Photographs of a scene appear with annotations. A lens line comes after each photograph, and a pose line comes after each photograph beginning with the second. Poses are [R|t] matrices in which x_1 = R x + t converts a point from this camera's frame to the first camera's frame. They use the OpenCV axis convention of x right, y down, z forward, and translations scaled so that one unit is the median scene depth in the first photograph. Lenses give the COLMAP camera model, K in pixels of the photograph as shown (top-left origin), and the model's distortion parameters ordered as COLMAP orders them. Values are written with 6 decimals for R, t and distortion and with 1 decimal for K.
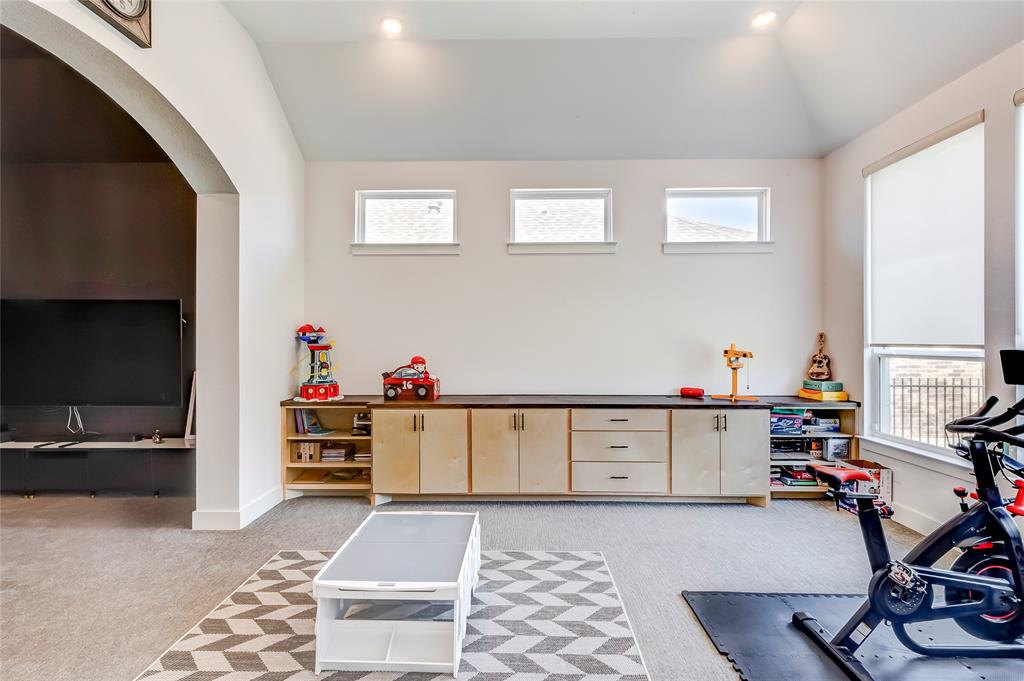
lens RADIAL K [[465.3, 0, 514.1], [0, 465.3, 345.2], [0, 0, 1]] dist [0.005610, -0.000187]
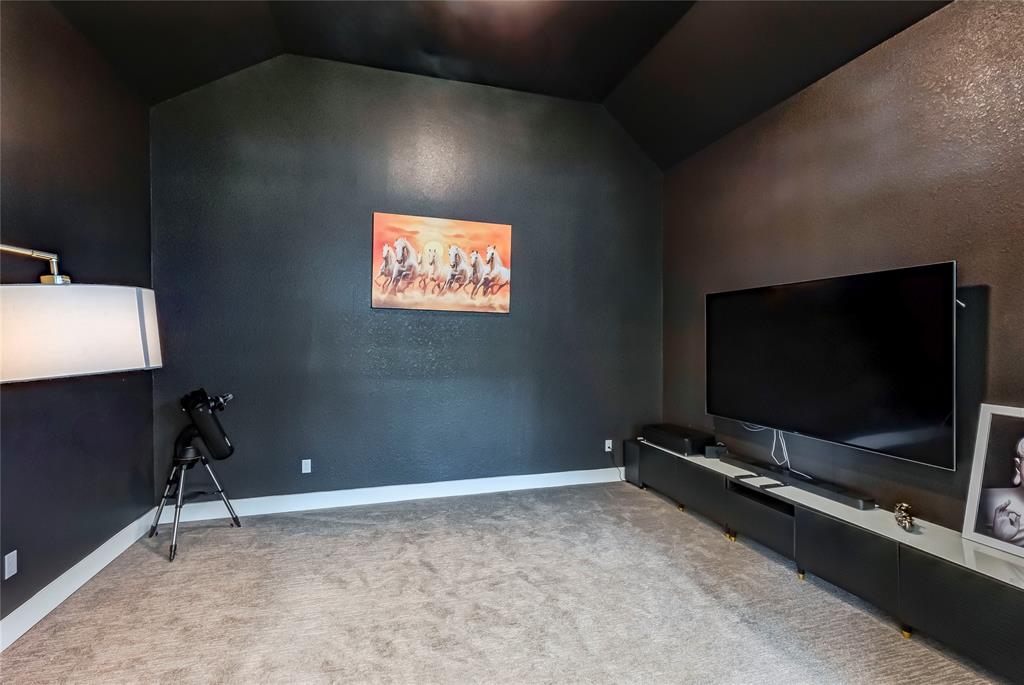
lens RADIAL K [[465.3, 0, 502.0], [0, 465.3, 341.8], [0, 0, 1]] dist [0.005610, -0.000187]
pose [[0.267386, 0.000427, -0.963589, -0.467032], [-0.016886, 0.999848, -0.004242, 0.000982], [0.963442, 0.017405, 0.267353, 0.507994]]
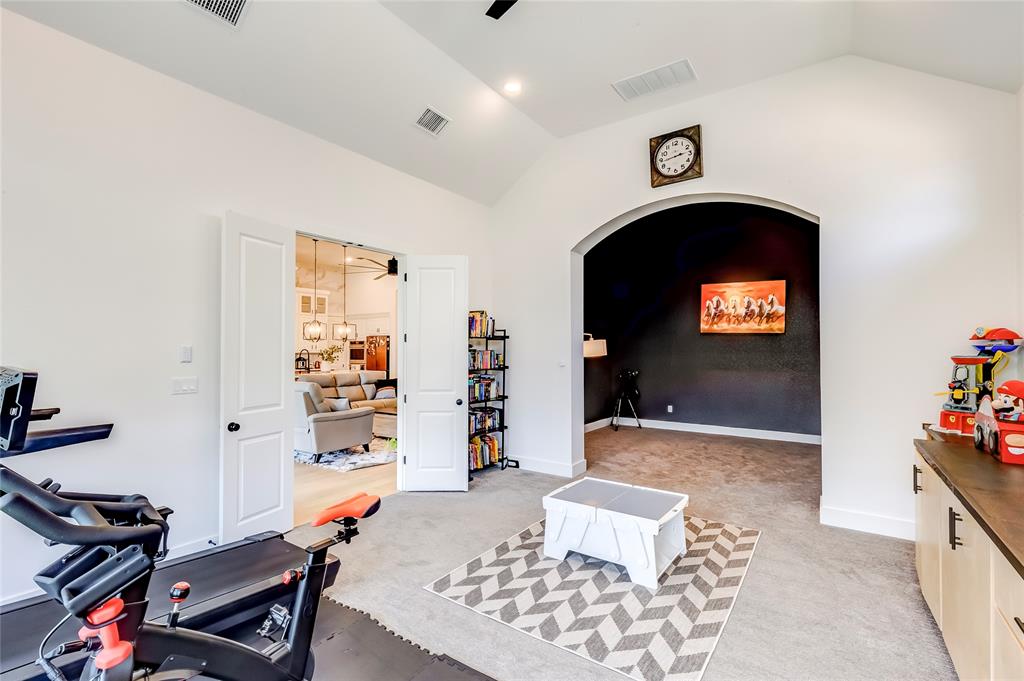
lens RADIAL K [[465.3, 0, 511.5], [0, 465.3, 346.0], [0, 0, 1]] dist [0.005610, -0.000187]
pose [[-0.563962, -0.003575, -0.825793, 0.732363], [-0.010383, 0.999942, 0.002762, -0.016199], [0.825735, 0.010132, -0.563967, 1.023586]]
